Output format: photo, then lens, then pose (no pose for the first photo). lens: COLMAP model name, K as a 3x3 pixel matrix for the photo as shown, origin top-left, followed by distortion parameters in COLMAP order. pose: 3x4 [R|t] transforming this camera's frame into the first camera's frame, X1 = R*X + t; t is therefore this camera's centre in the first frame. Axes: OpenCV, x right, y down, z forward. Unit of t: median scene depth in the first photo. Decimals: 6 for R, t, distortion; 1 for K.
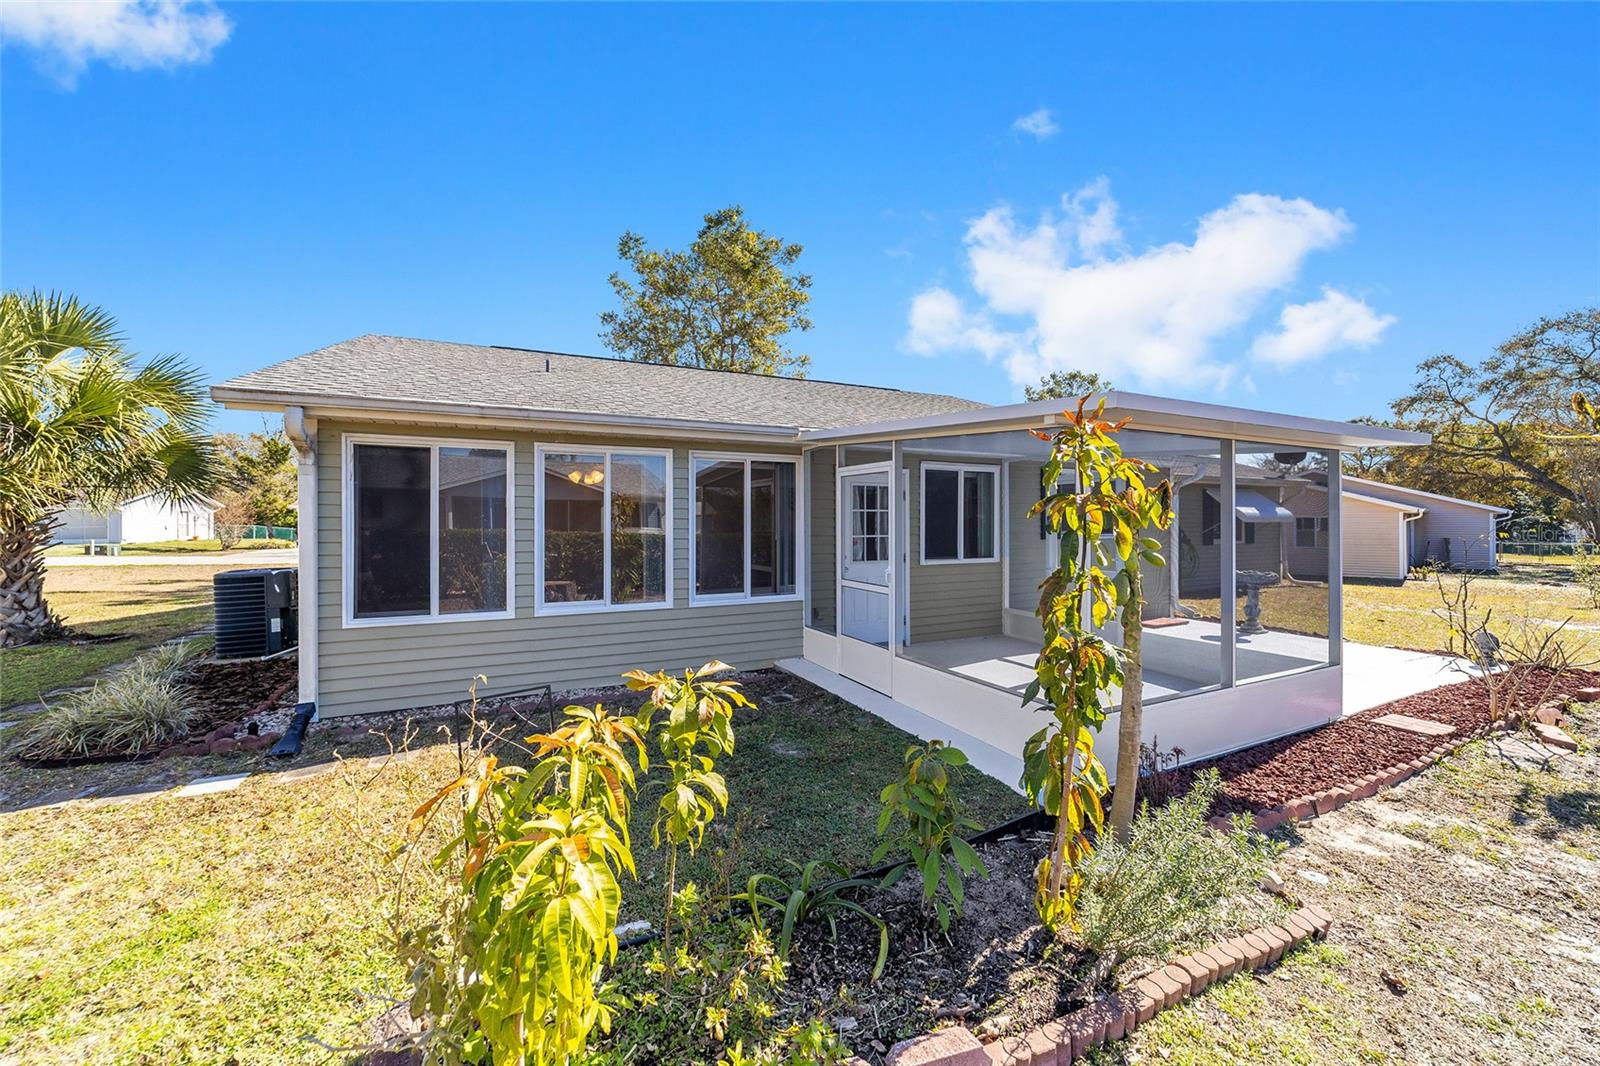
lens RADIAL K [[621.3, 0, 791.1], [0, 621.3, 523.0], [0, 0, 1]] dist [-0.018571, 0.007729]
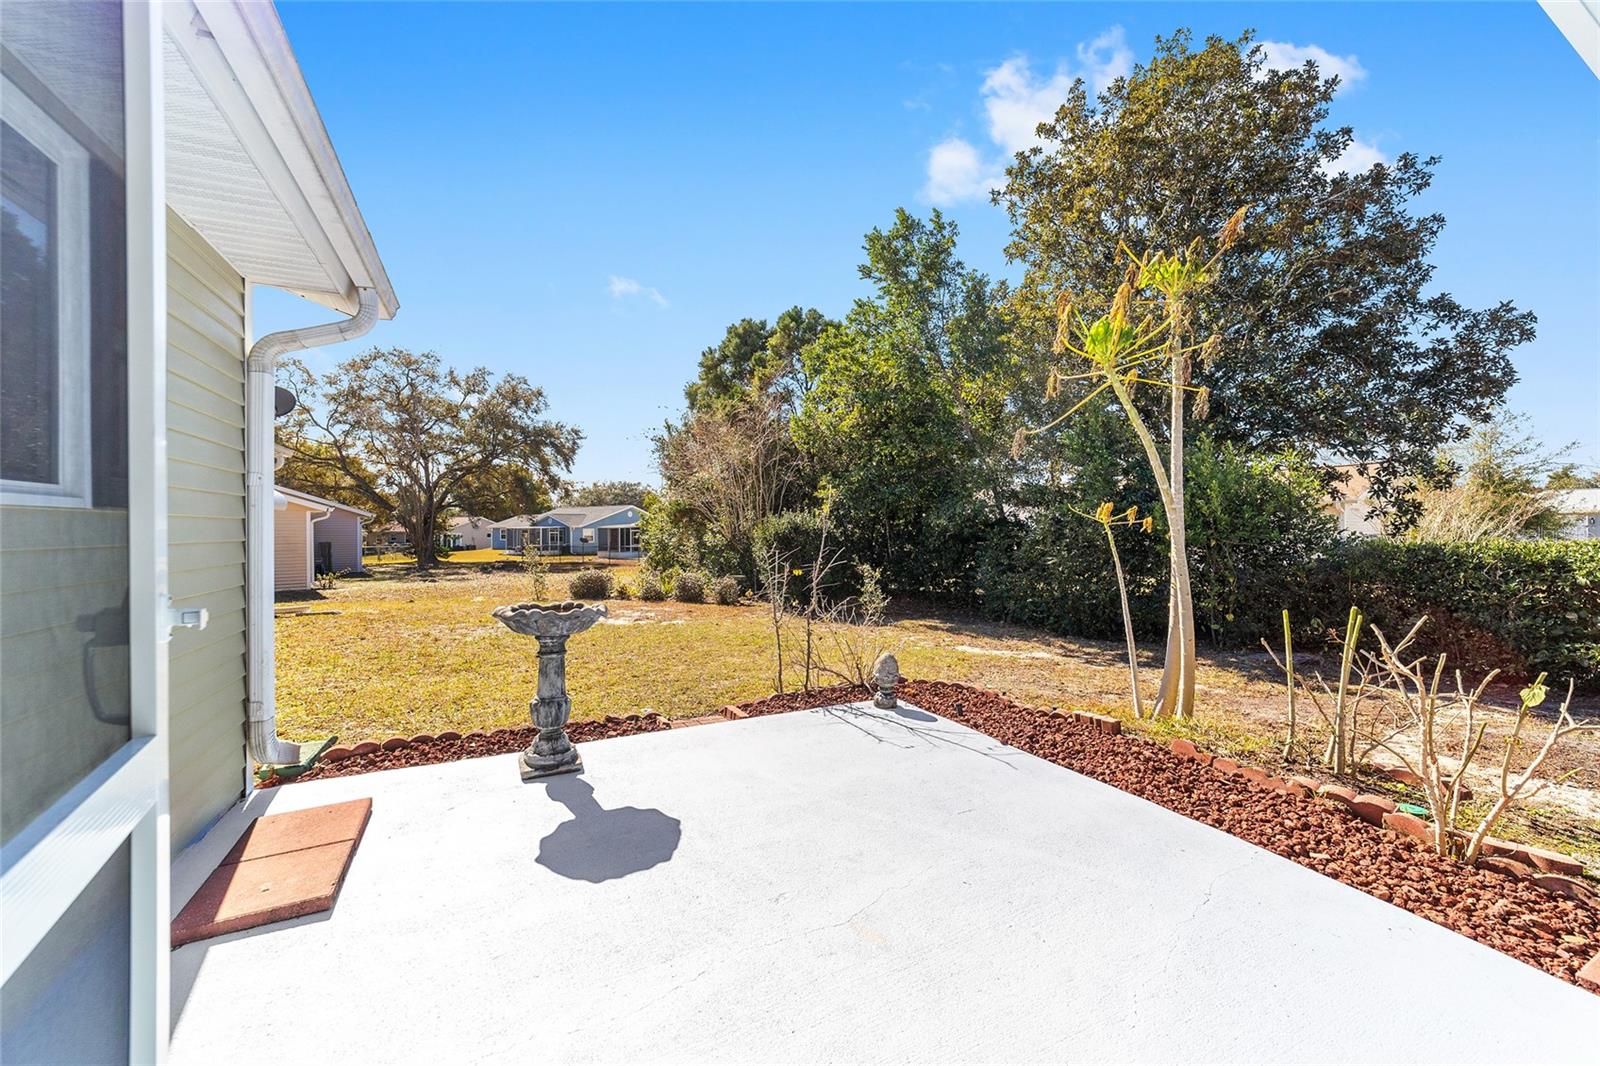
lens RADIAL K [[609.9, 0, 791.2], [0, 609.9, 532.0], [0, 0, 1]] dist [0.000719, 0.000154]
pose [[0.005014, -0.002256, 0.999985, 0.417580], [0.005102, 0.999984, 0.002230, 0.035195], [-0.999974, 0.005091, 0.005026, 0.940392]]
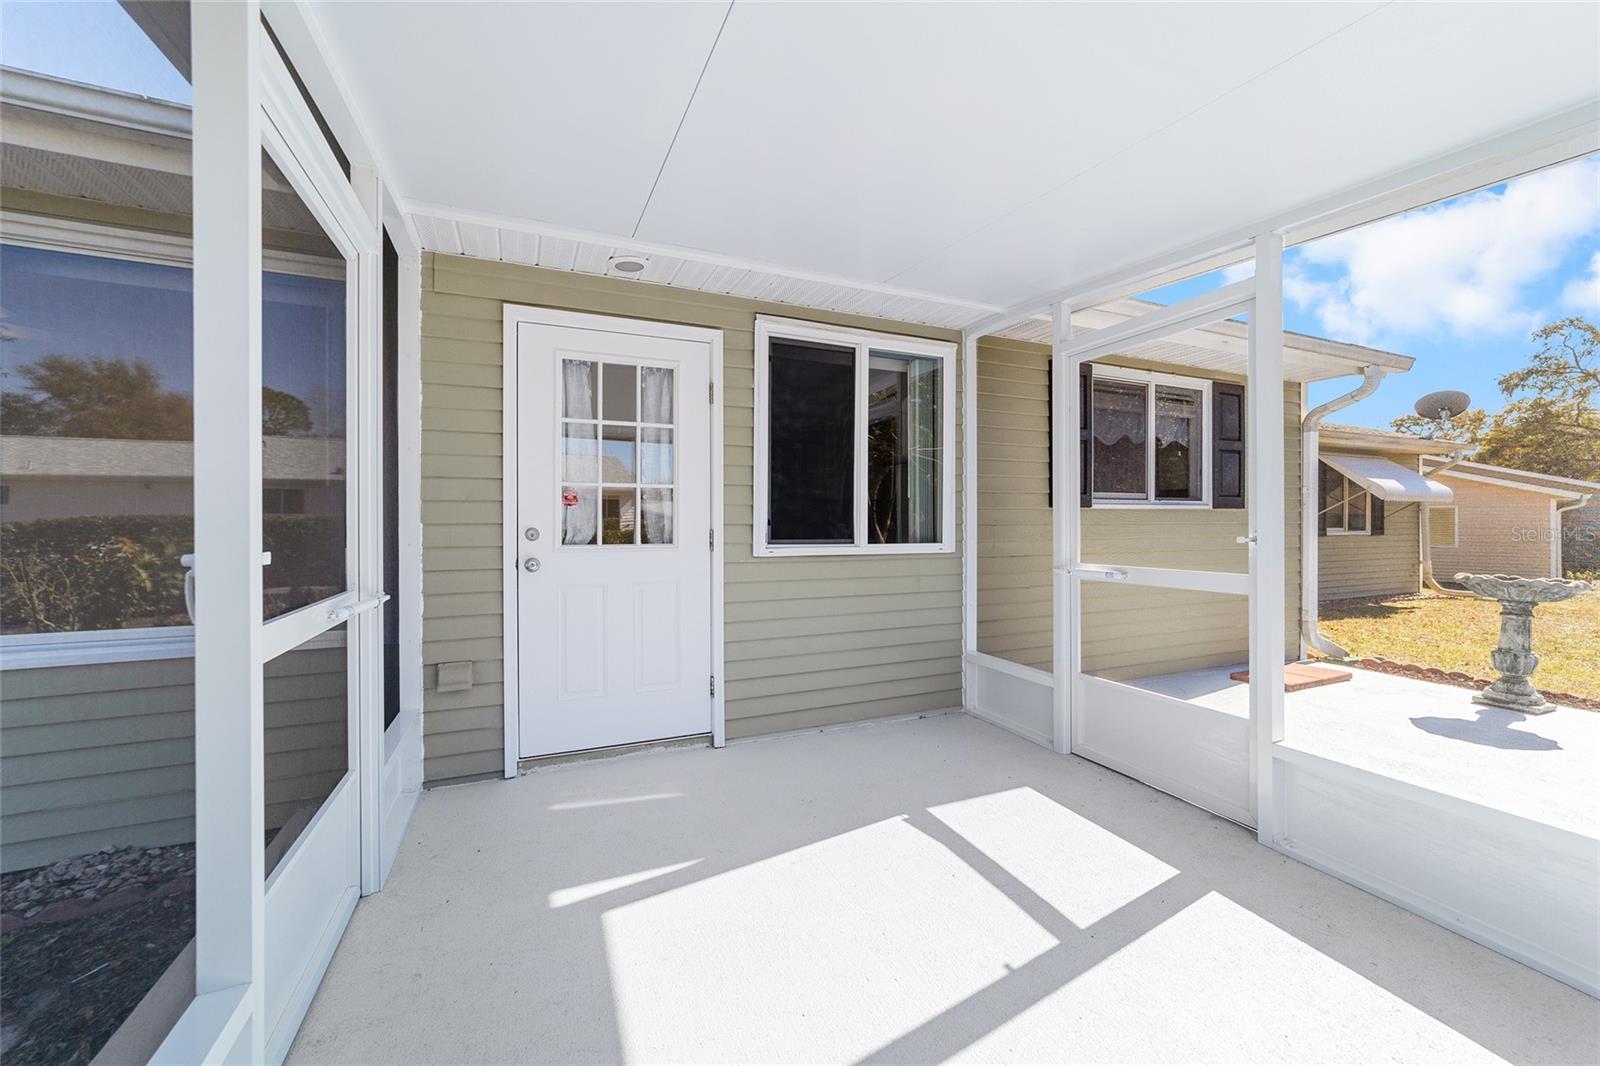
lens RADIAL K [[621.3, 0, 791.1], [0, 621.3, 523.0], [0, 0, 1]] dist [-0.018571, 0.007729]
pose [[0.998683, 0.001267, -0.051284, 0.237790], [-0.001431, 0.999994, -0.003167, 0.042762], [0.051280, 0.003237, 0.998679, 0.532723]]
